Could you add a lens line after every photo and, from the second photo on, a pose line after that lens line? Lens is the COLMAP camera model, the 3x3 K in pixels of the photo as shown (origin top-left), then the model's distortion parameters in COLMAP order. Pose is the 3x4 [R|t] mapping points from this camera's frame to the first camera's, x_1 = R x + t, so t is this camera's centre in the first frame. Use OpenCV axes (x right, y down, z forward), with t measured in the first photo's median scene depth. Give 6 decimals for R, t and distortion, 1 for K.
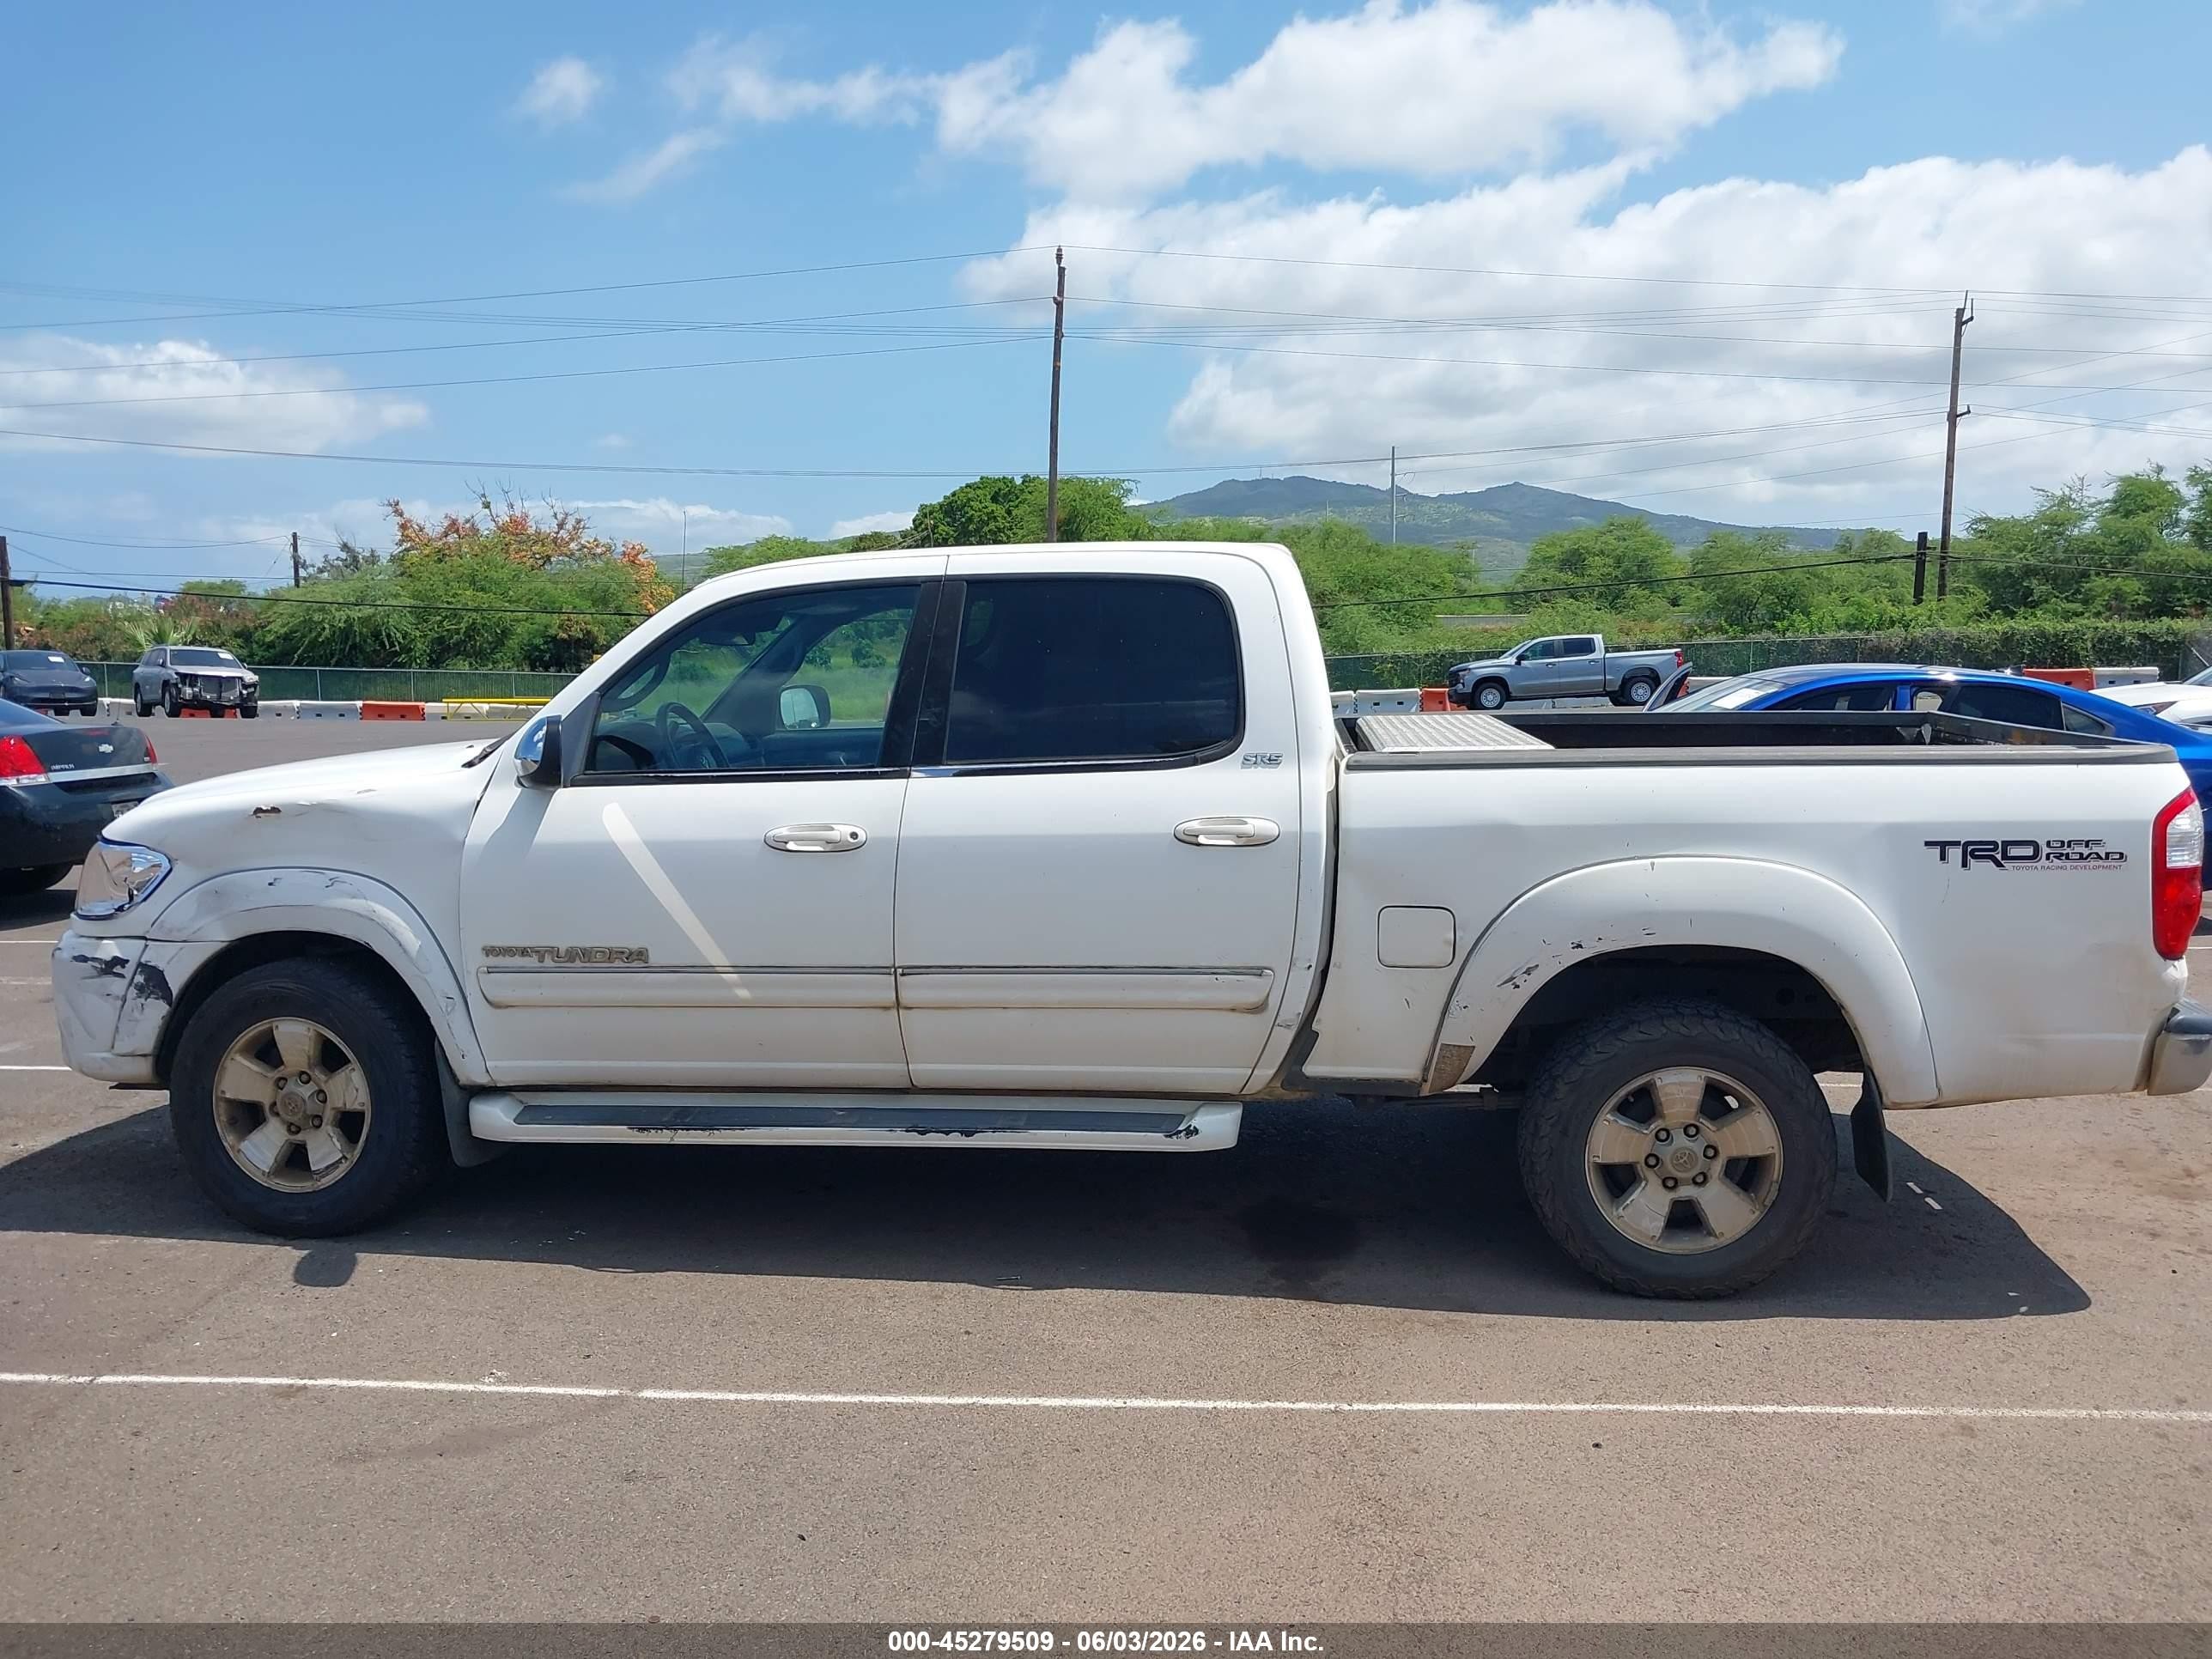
lens RADIAL K [[1745.4, 0, 1105.0], [0, 1745.4, 829.0], [0, 0, 1]] dist [0.036554, -0.061256]
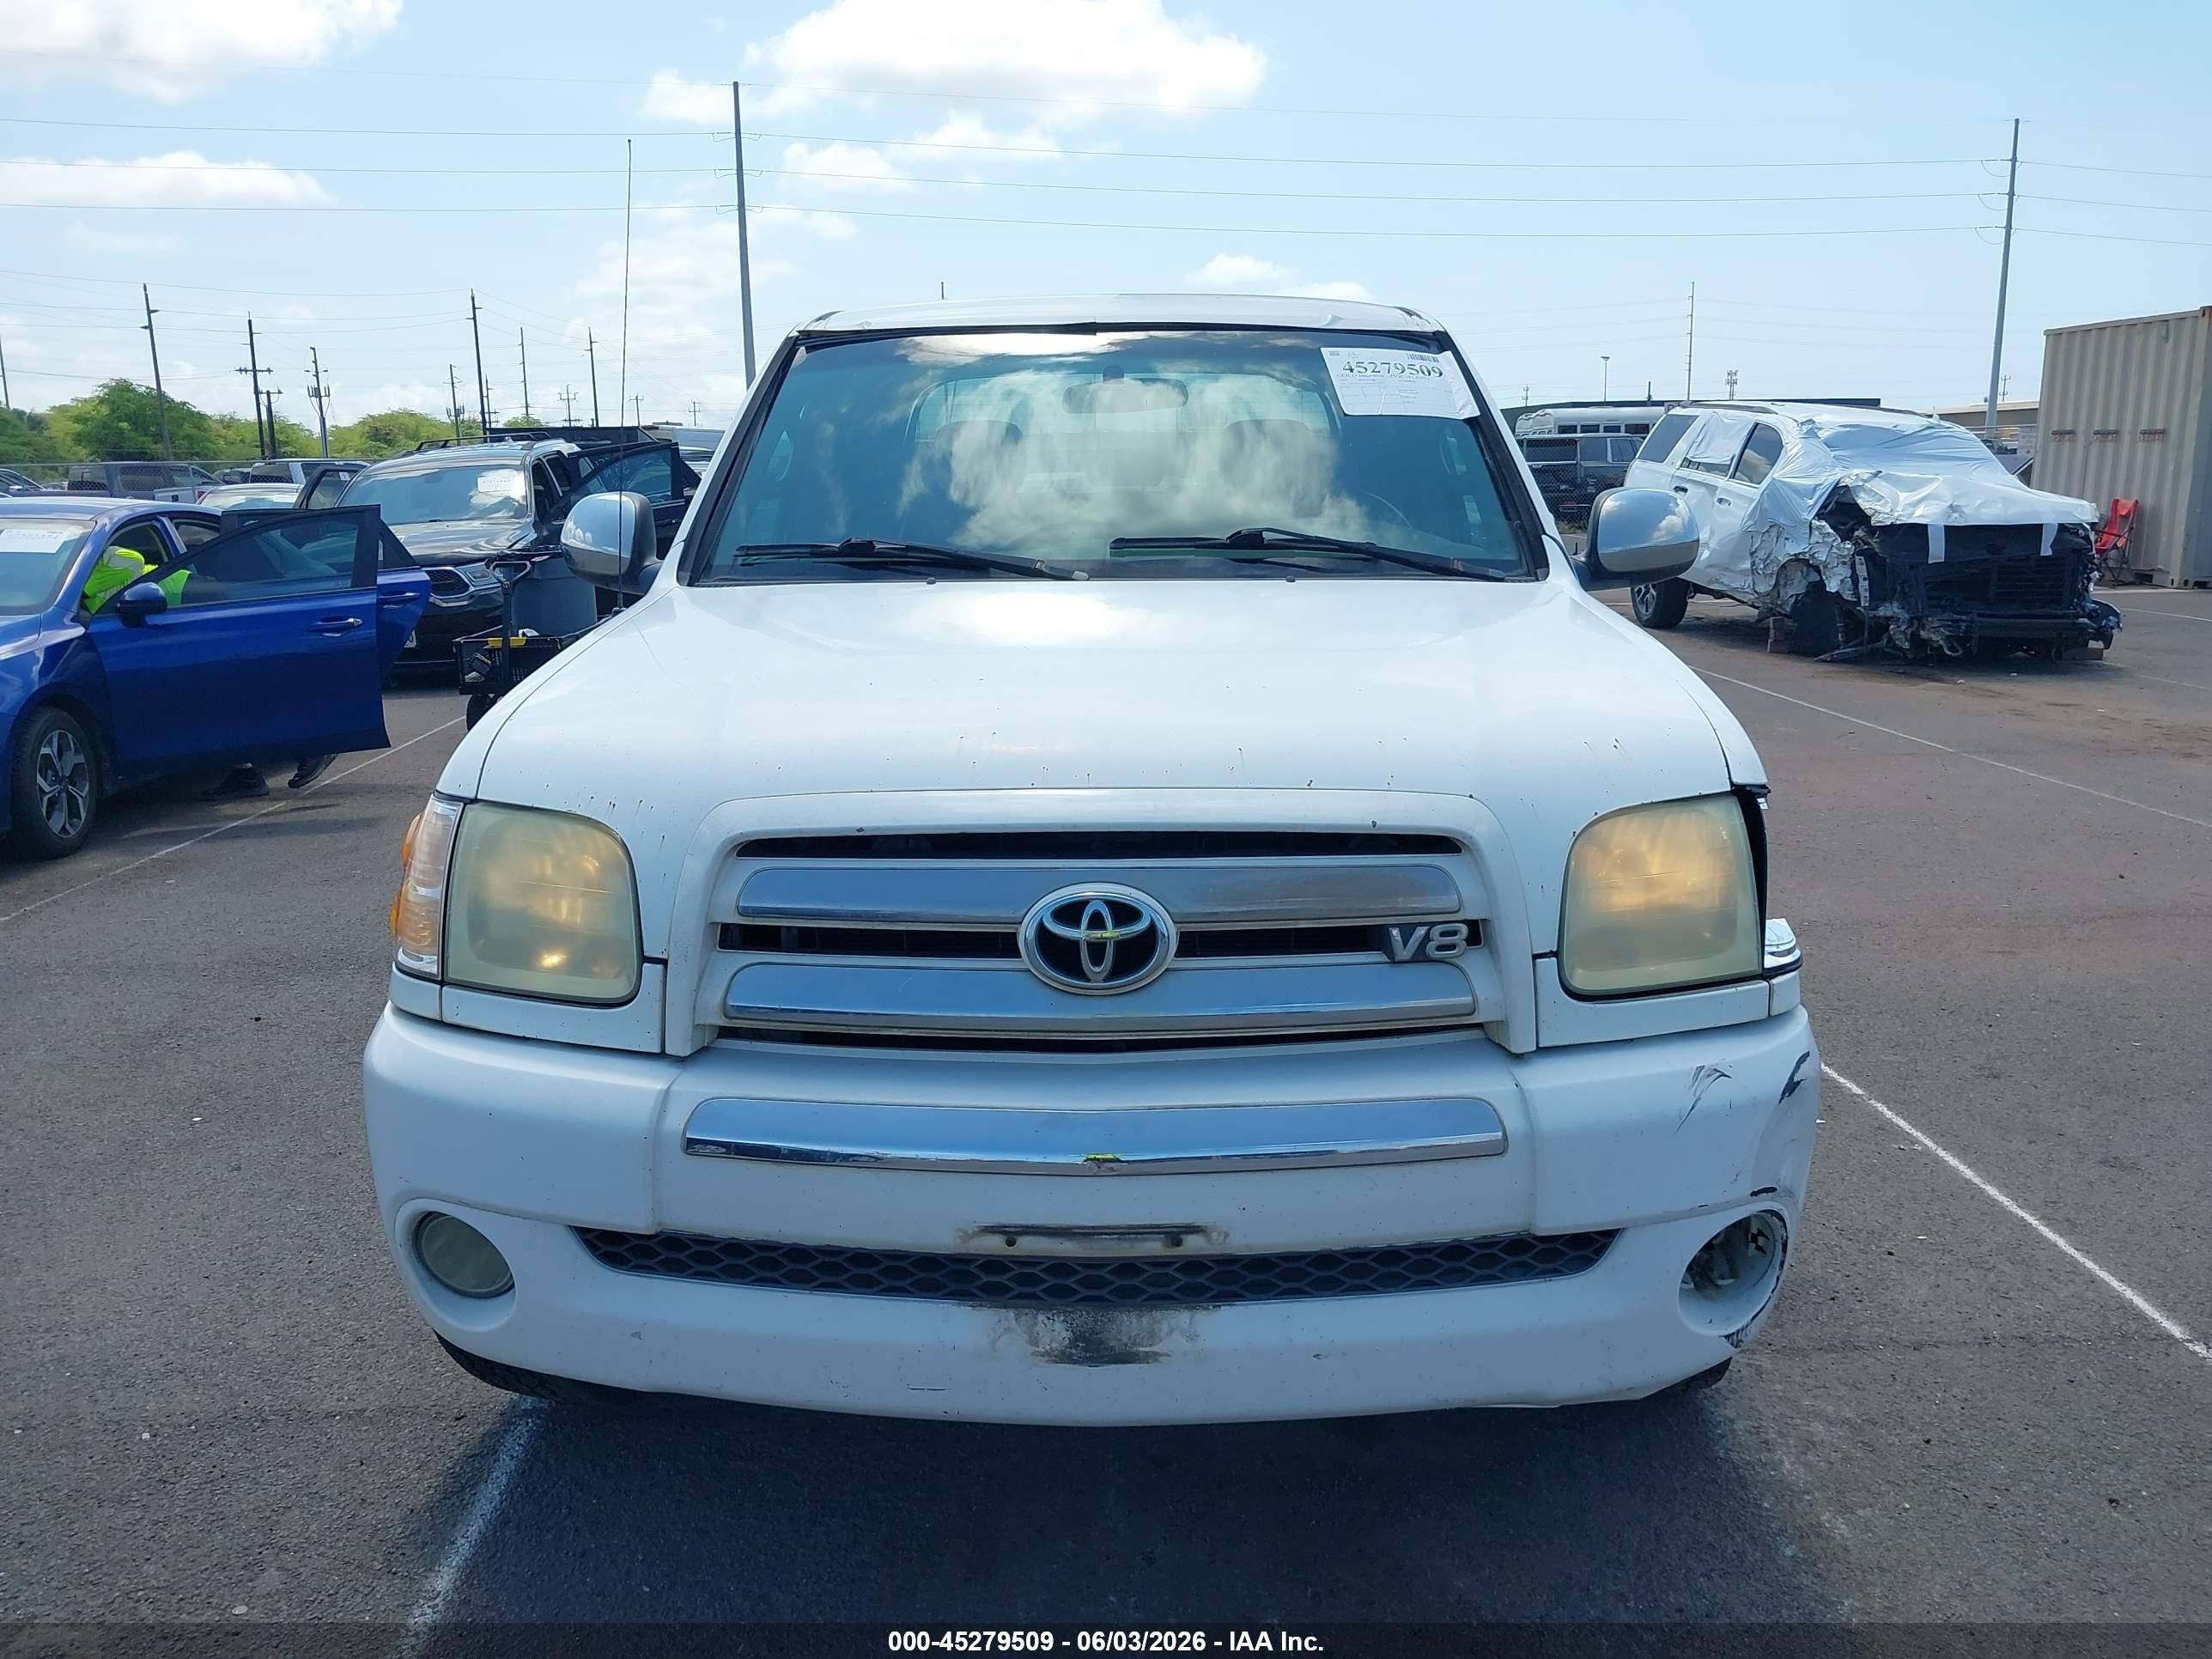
lens RADIAL K [[1745.4, 0, 1110.3], [0, 1745.4, 828.2], [0, 0, 1]] dist [0.036554, -0.061256]
pose [[-0.084663, -0.197026, 0.976736, -1.016277], [0.130036, 0.969687, 0.206876, -0.102263], [-0.987888, 0.144525, -0.056476, 1.210351]]
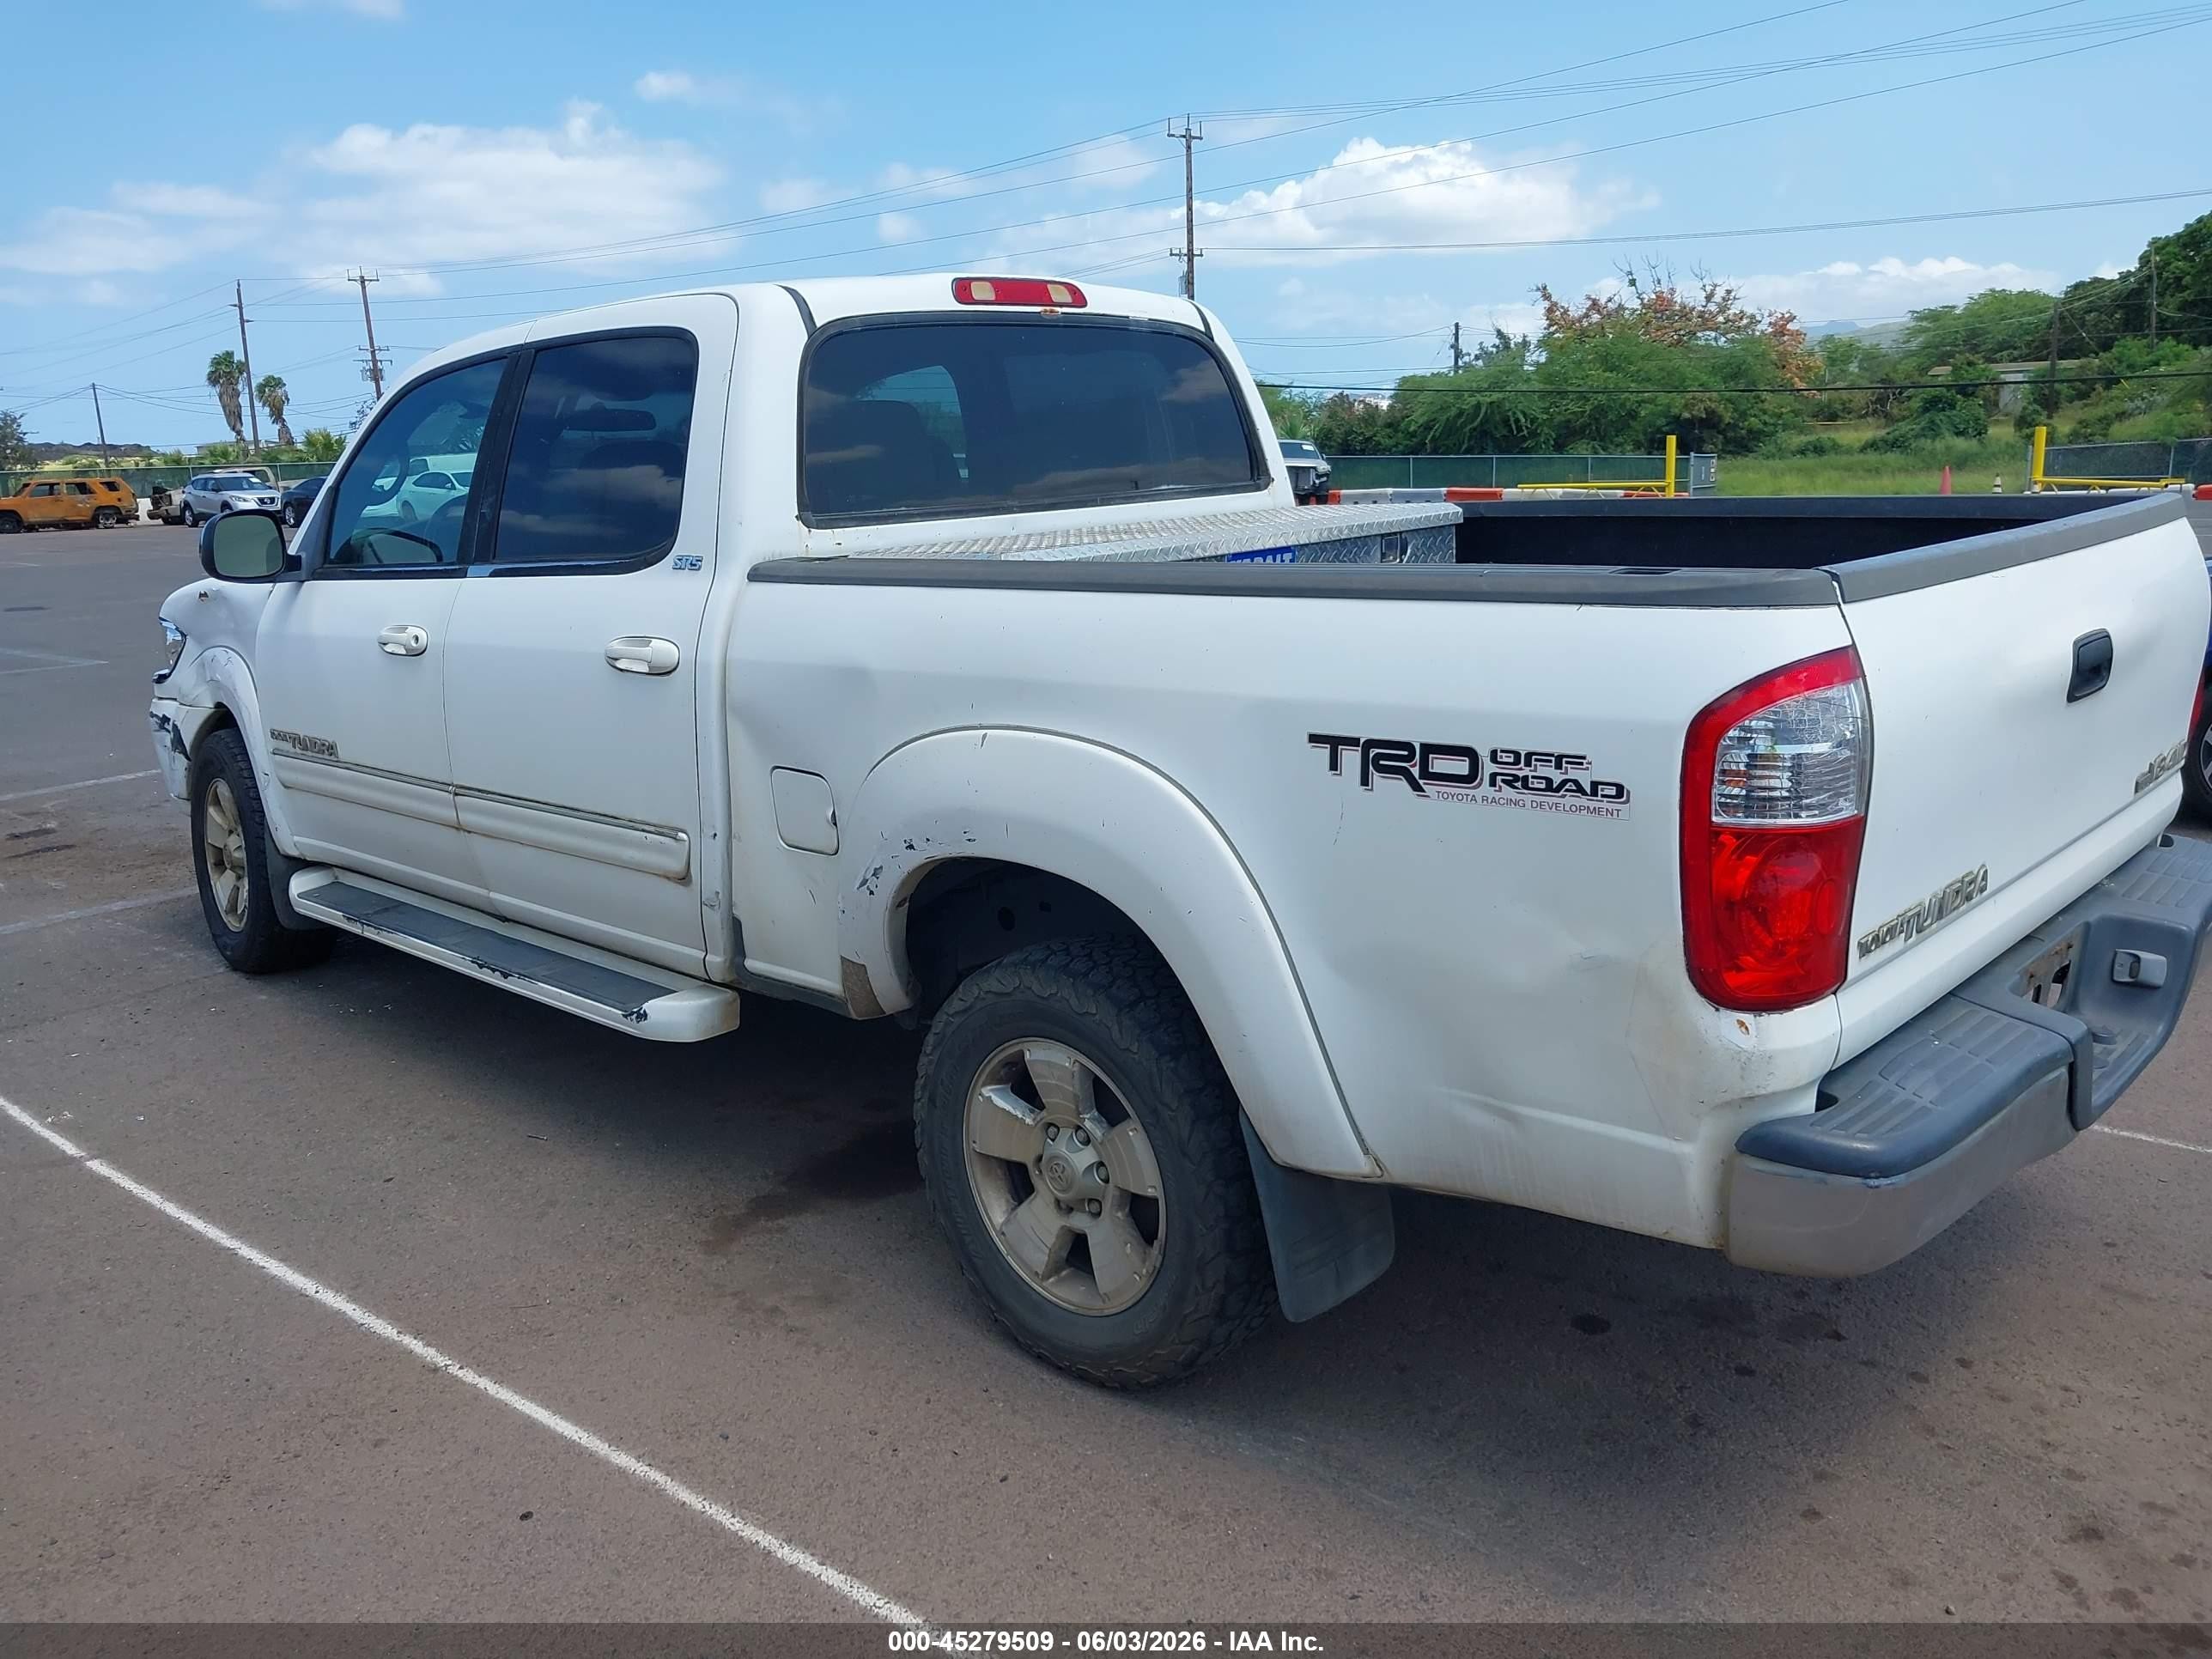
lens RADIAL K [[1745.4, 0, 1119.4], [0, 1745.4, 834.6], [0, 0, 1]] dist [0.036554, -0.061256]
pose [[0.789810, 0.111209, -0.603185, 0.683813], [-0.035579, 0.990076, 0.135953, -0.031762], [0.612318, -0.085916, 0.785929, 0.456549]]
